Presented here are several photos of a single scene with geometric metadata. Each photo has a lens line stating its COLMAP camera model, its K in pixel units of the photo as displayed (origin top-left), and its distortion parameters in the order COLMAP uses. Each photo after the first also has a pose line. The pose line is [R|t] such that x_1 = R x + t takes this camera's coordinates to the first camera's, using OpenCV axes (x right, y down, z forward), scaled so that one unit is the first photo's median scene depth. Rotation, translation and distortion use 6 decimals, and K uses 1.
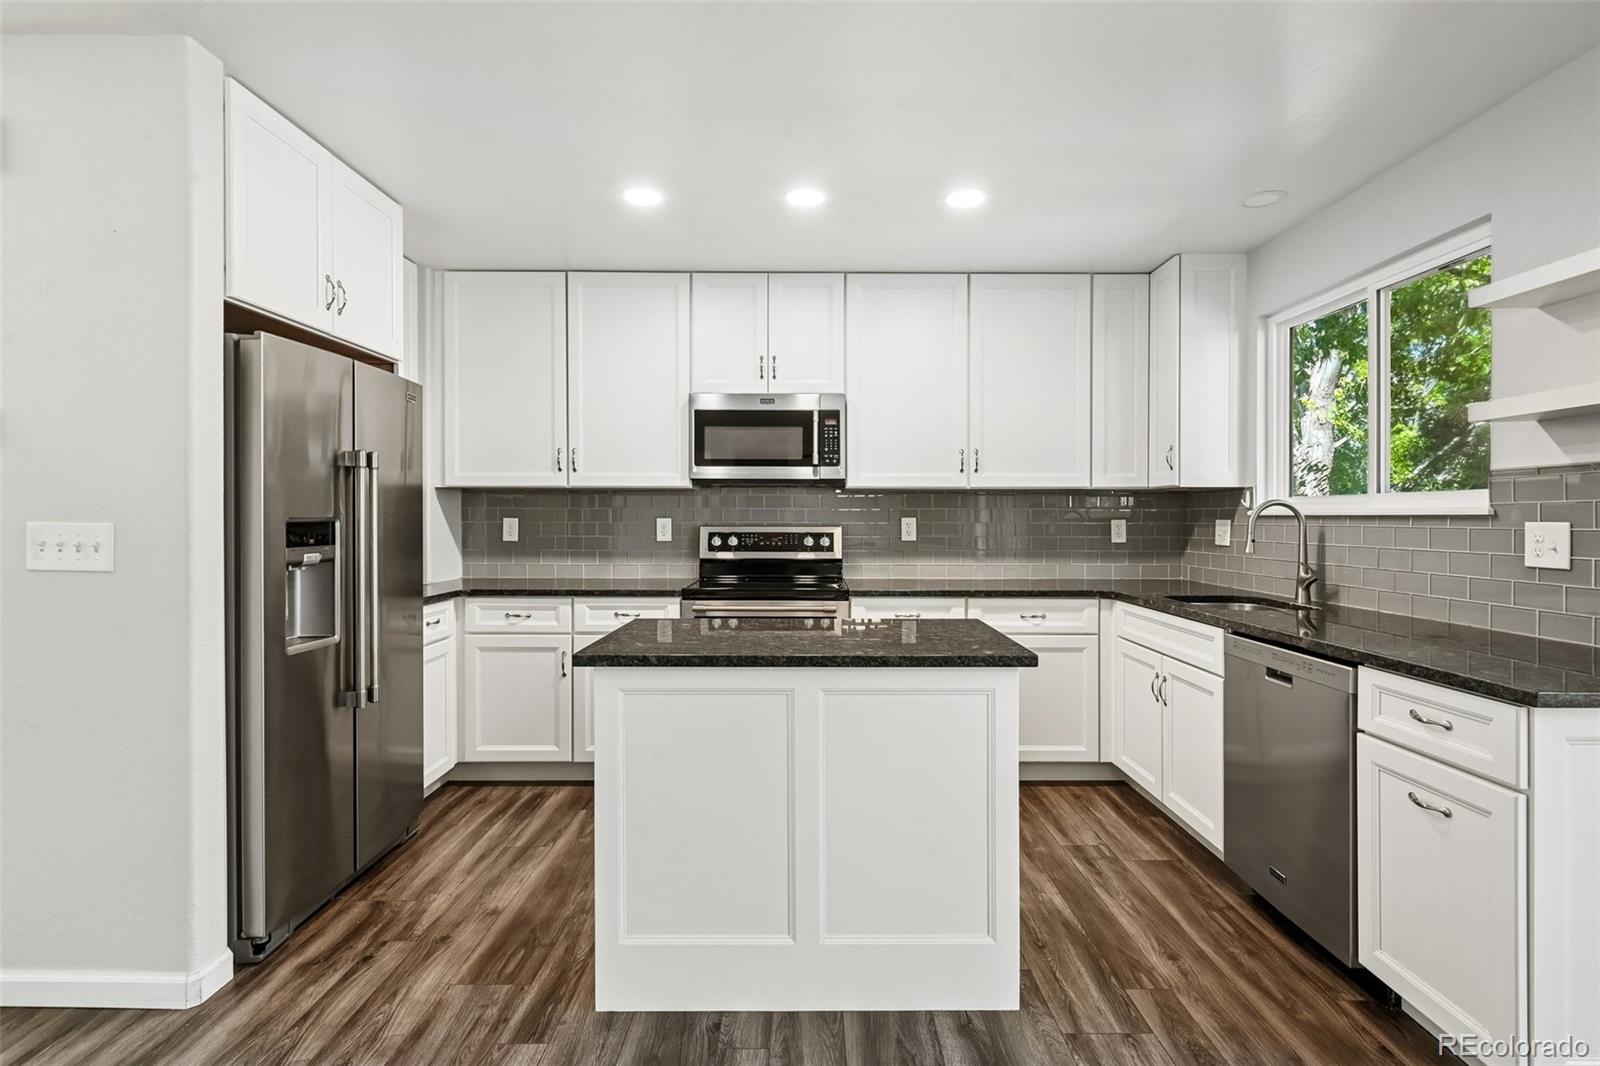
lens RADIAL K [[788.1, 0, 808.5], [0, 788.1, 517.4], [0, 0, 1]] dist [0.000871, 0.000687]
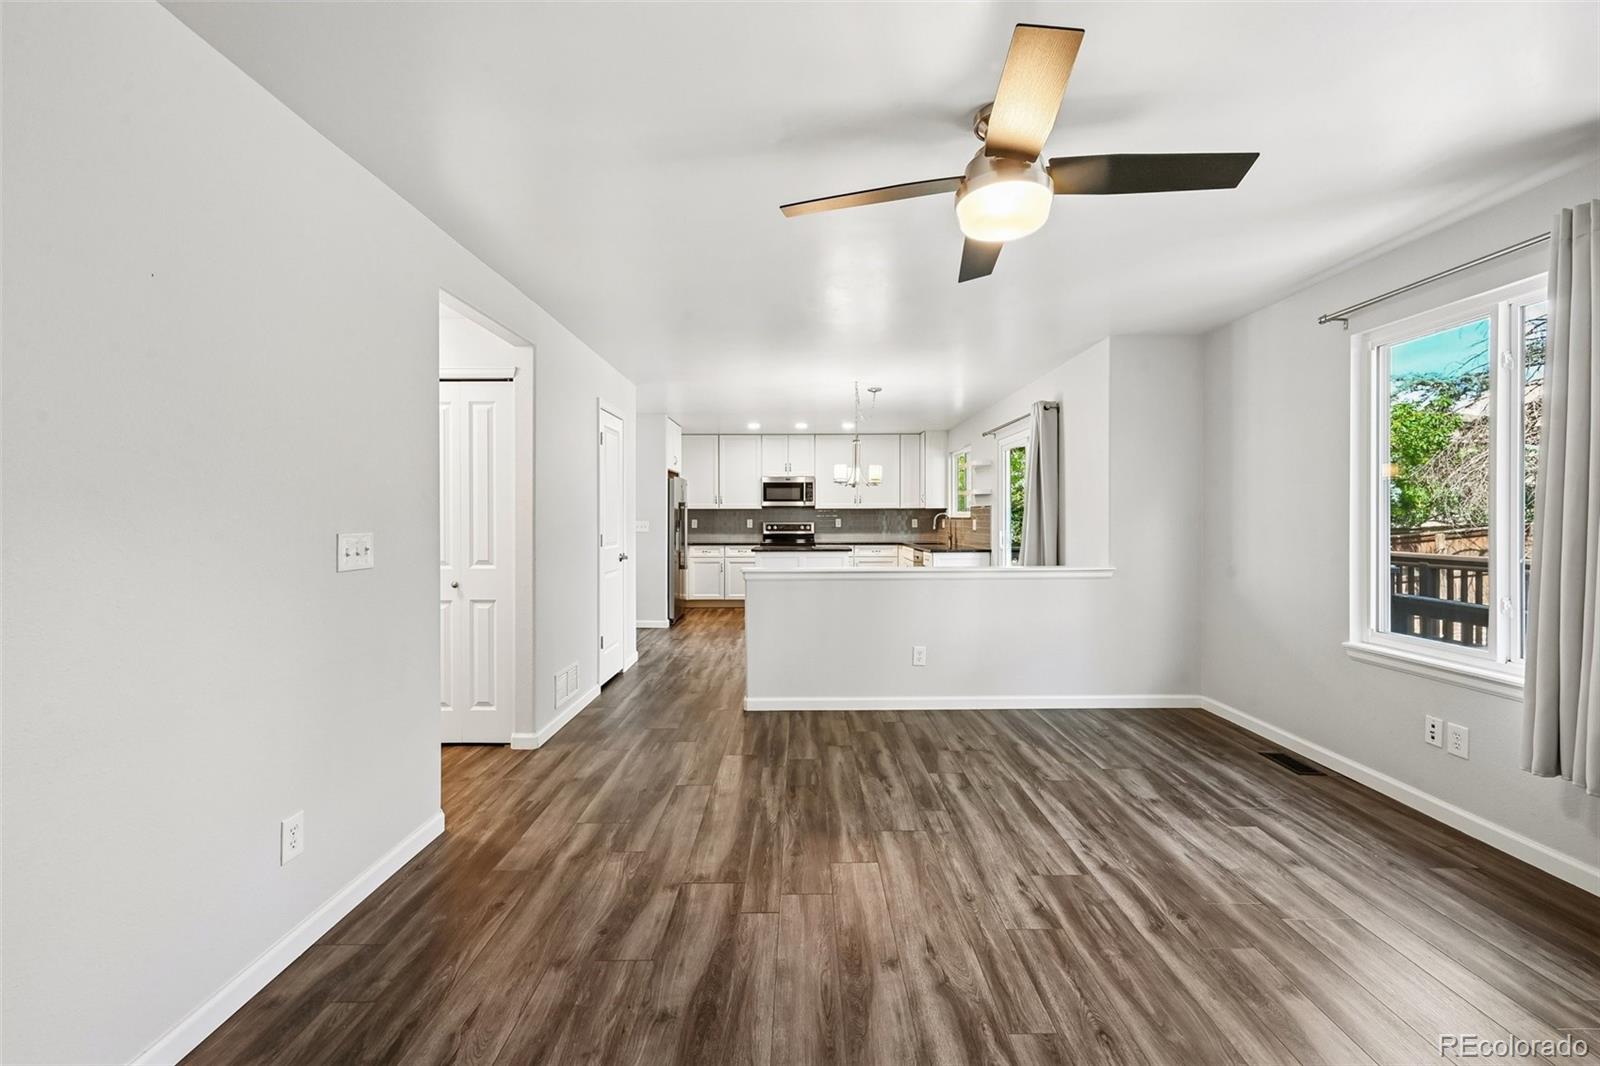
lens RADIAL K [[638.7, 0, 809.2], [0, 638.7, 519.8], [0, 0, 1]] dist [-0.000673, -0.000006]
pose [[0.999909, -0.004548, 0.012669, -0.003640], [0.004522, 0.999988, 0.002086, -0.001595], [-0.012678, -0.002028, 0.999918, -1.404866]]
